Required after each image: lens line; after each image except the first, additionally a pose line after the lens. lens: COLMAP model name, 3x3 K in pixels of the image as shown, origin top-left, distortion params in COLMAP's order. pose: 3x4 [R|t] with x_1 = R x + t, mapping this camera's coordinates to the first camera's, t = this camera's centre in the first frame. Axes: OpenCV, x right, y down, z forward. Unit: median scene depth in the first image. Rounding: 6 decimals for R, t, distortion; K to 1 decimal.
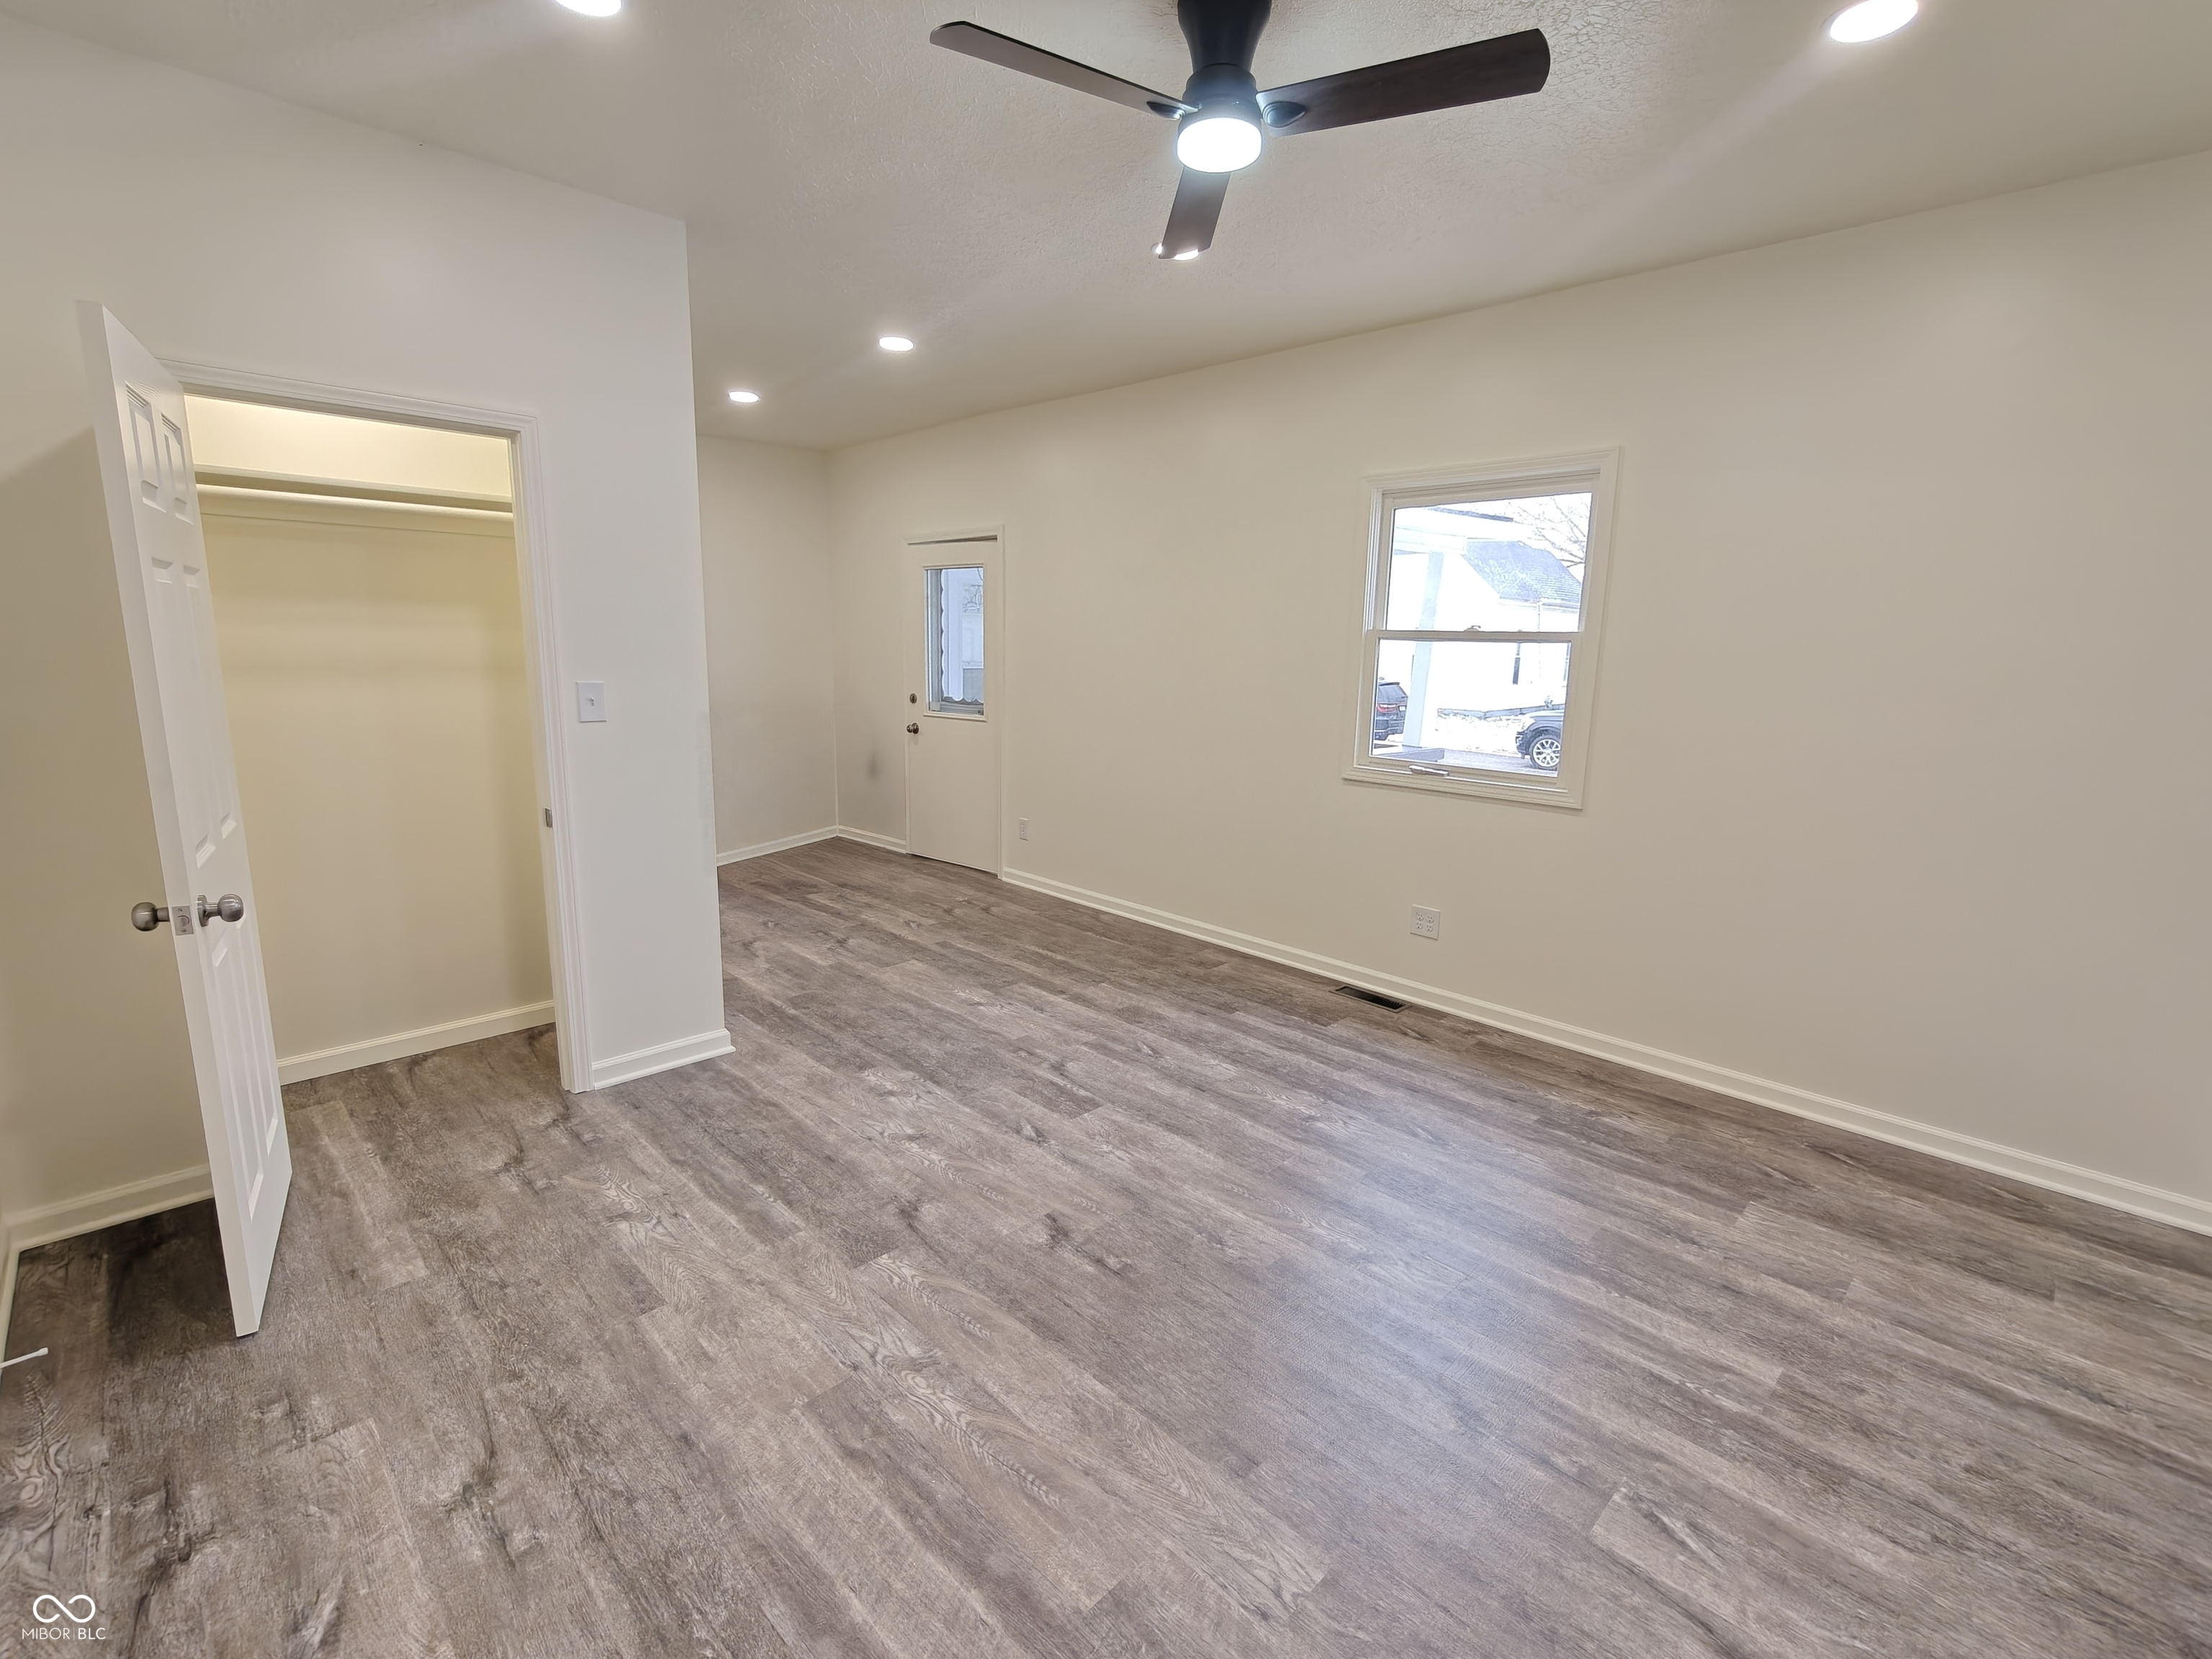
lens RADIAL K [[992.6, 0, 1110.2], [0, 992.6, 828.5], [0, 0, 1]] dist [-0.001386, -0.000299]
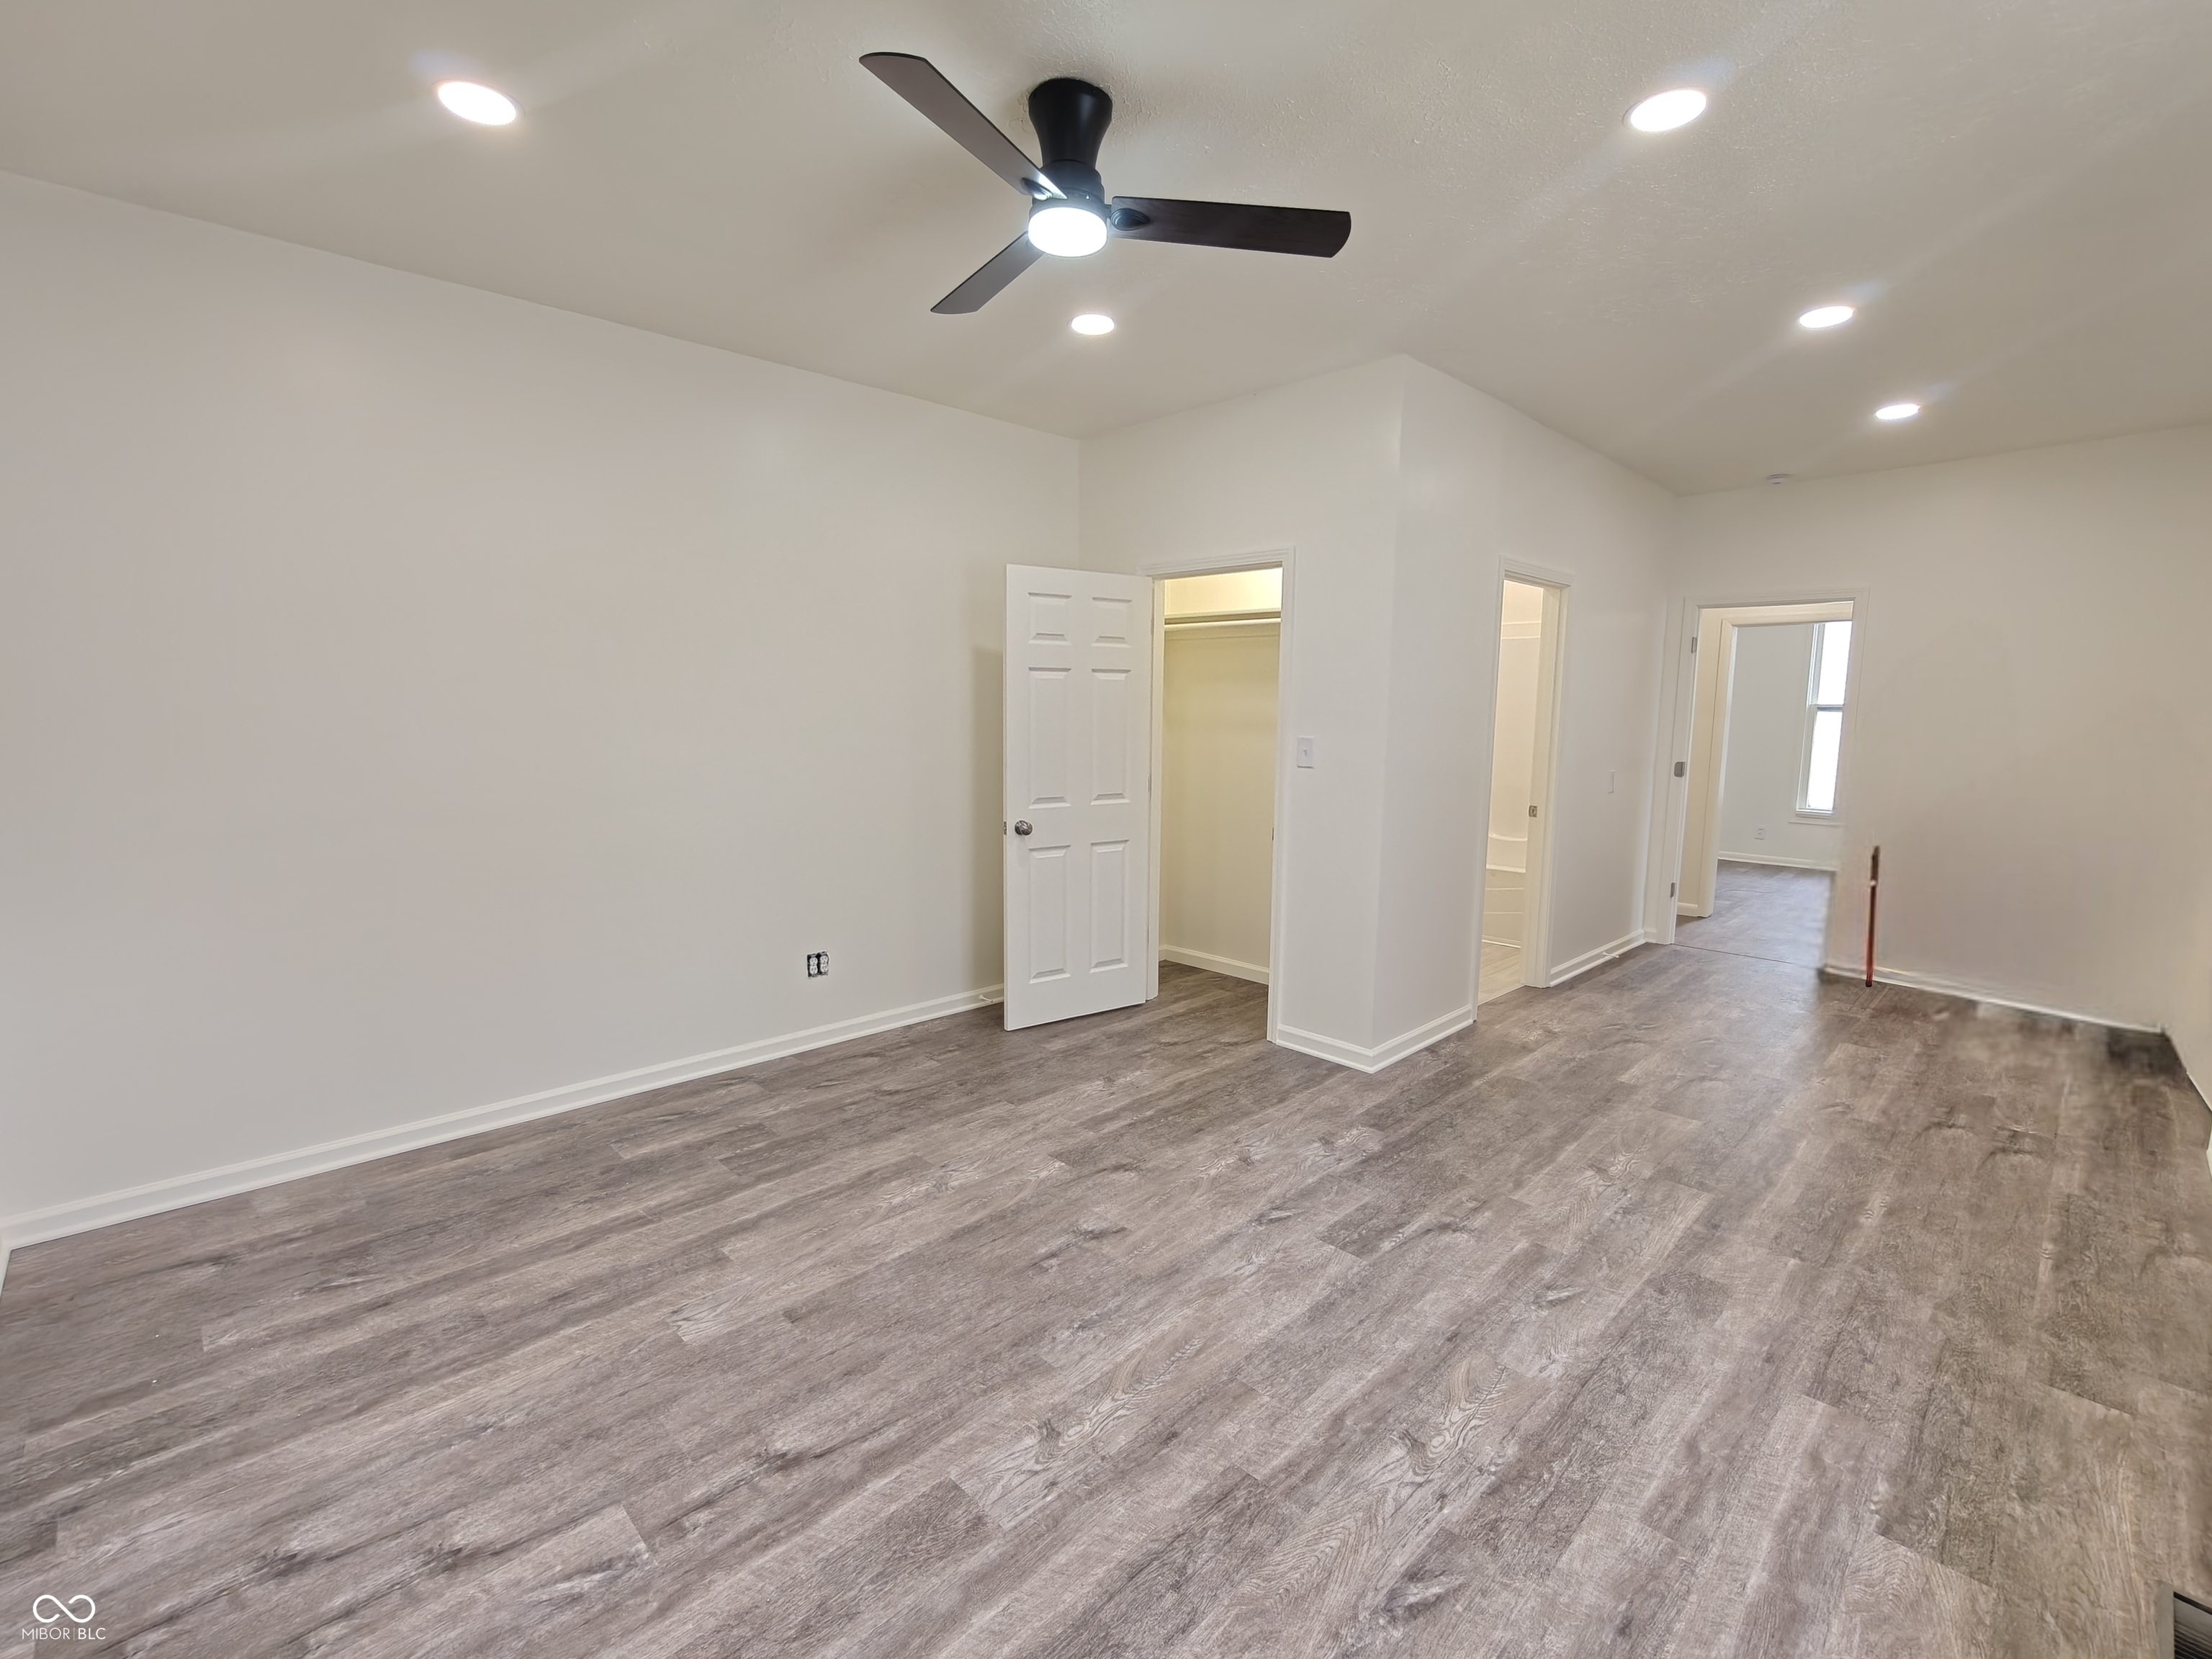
lens RADIAL K [[997.9, 0, 1111.0], [0, 997.9, 829.9], [0, 0, 1]] dist [0.001012, -0.000992]
pose [[-0.002763, 0.108919, -0.994047, 0.780050], [-0.194642, 0.974980, 0.107371, -0.115348], [0.980871, 0.193780, 0.018506, 0.718443]]
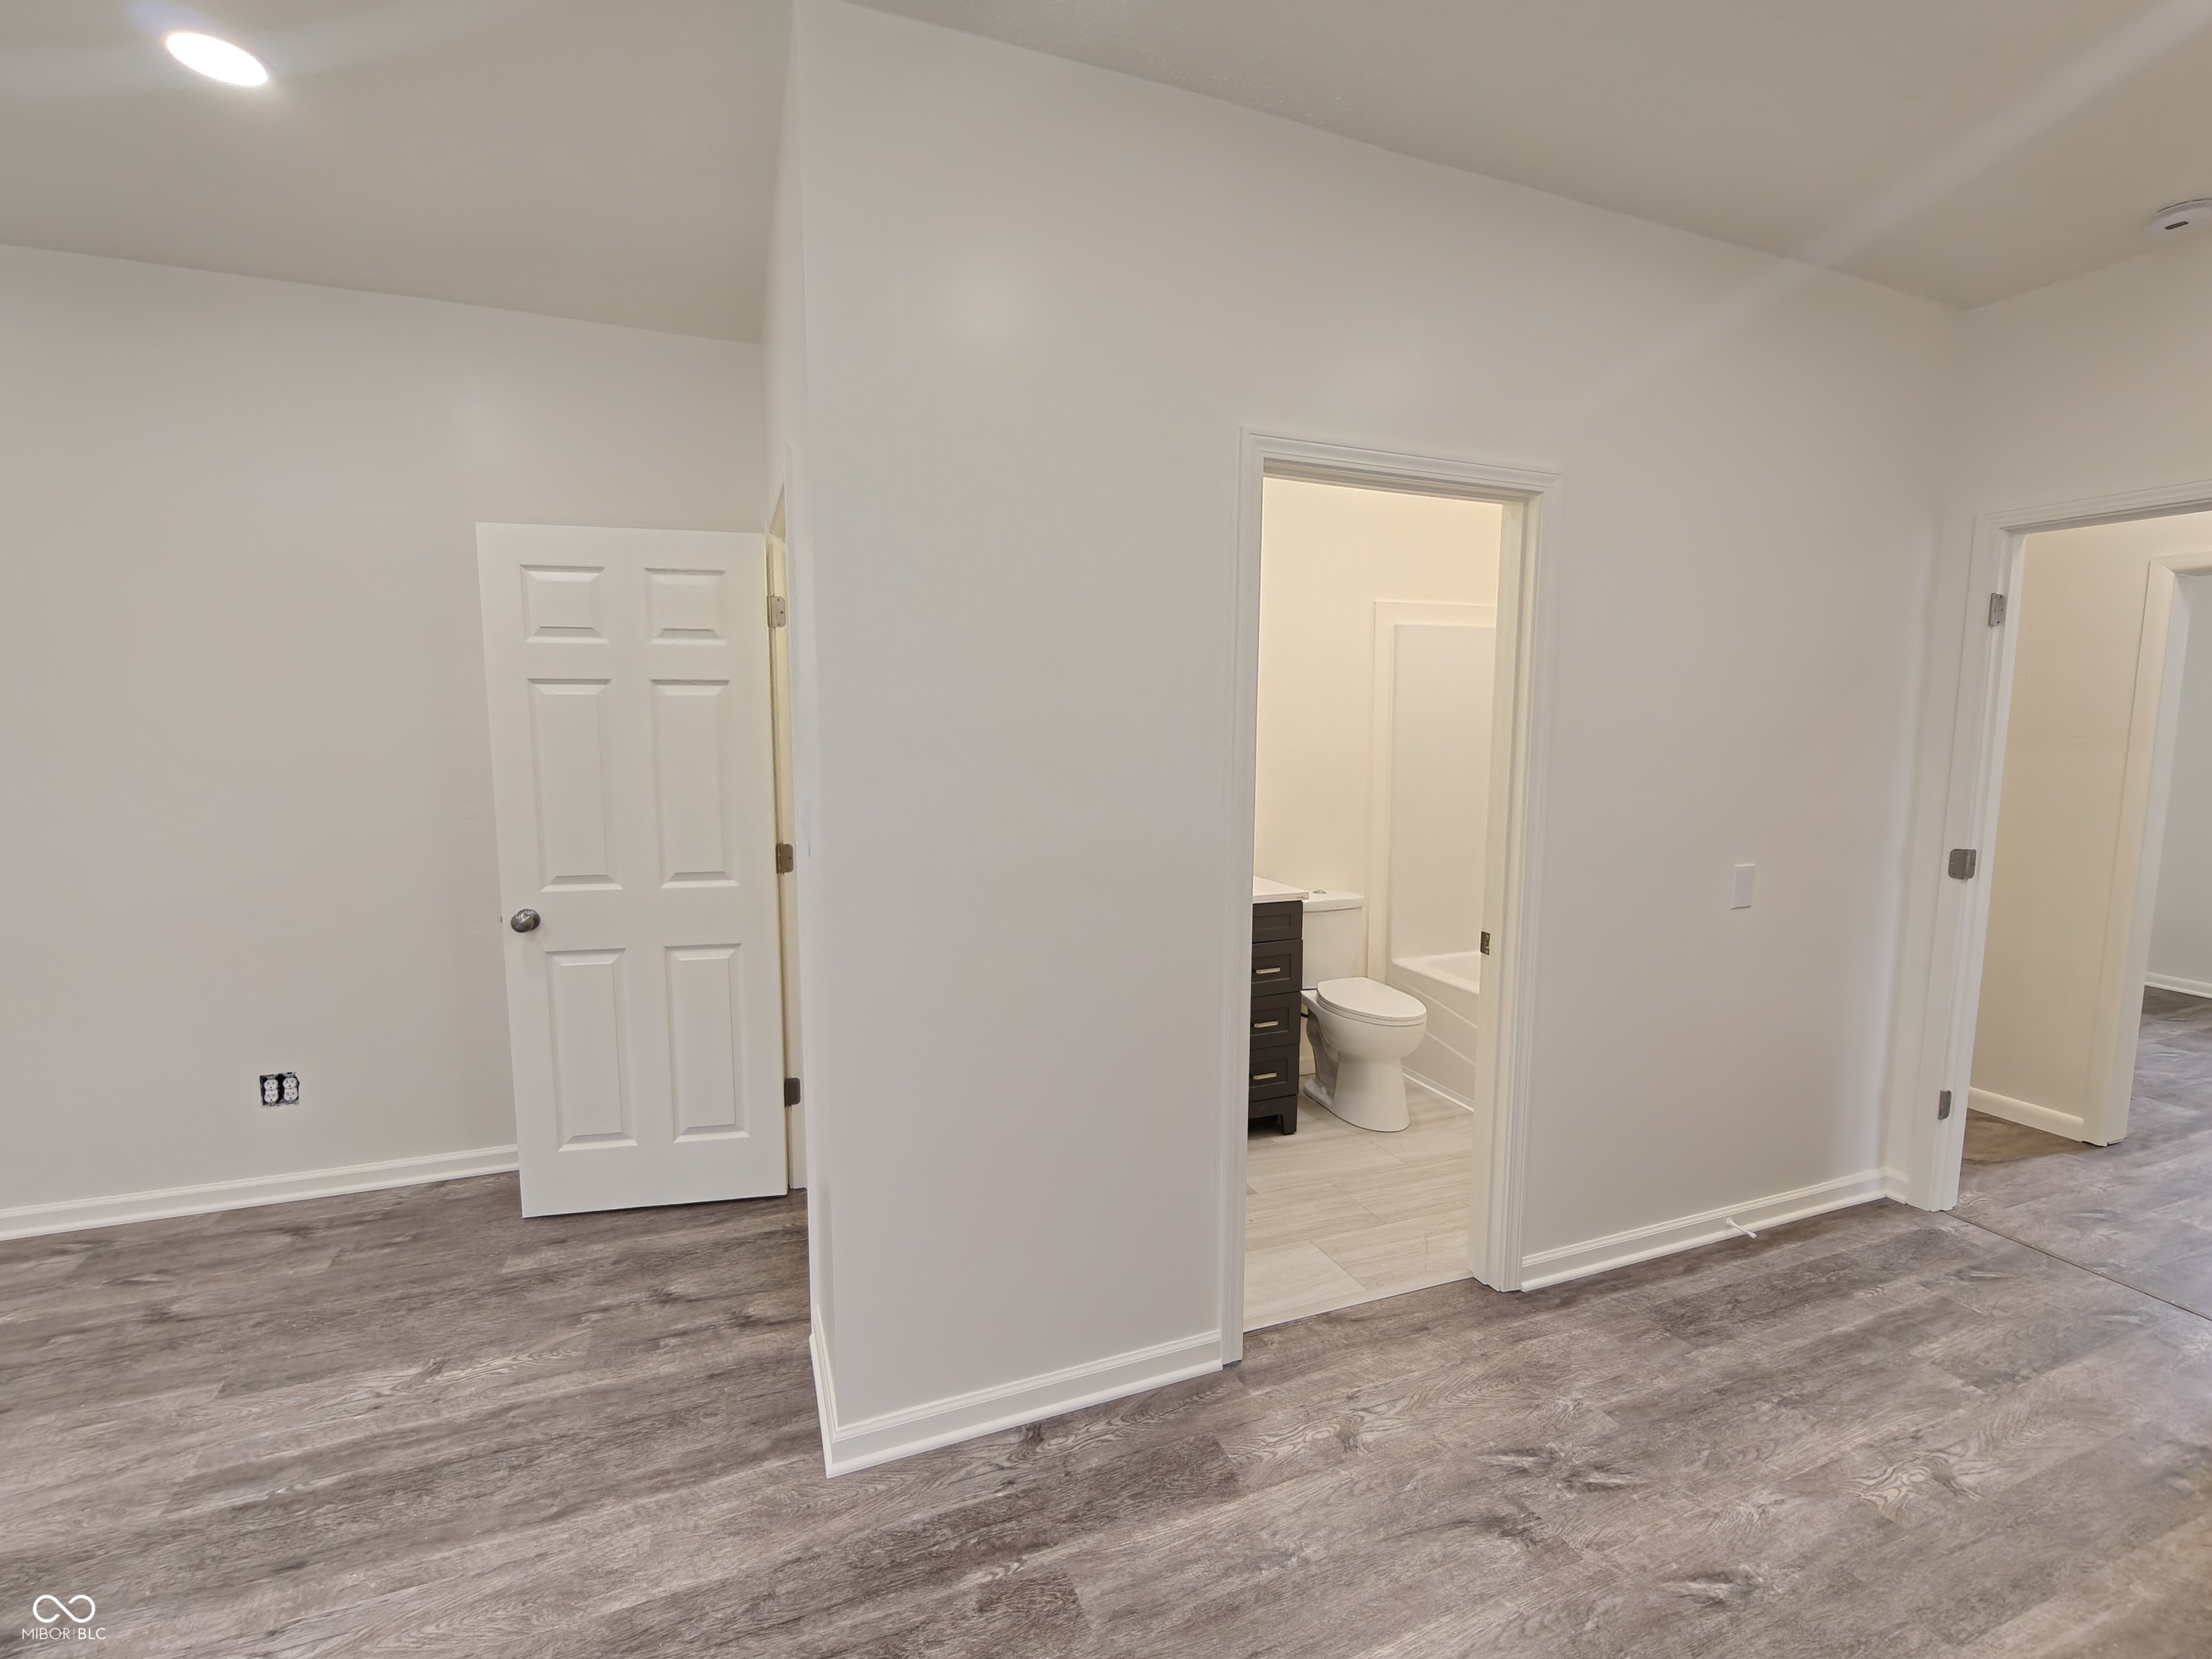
lens RADIAL K [[997.9, 0, 1111.0], [0, 997.9, 829.9], [0, 0, 1]] dist [0.001012, -0.000992]
pose [[-0.393999, 0.083856, -0.915277, 0.040781], [-0.183131, 0.968700, 0.167582, -0.275383], [0.900682, 0.233643, -0.366310, 1.410872]]
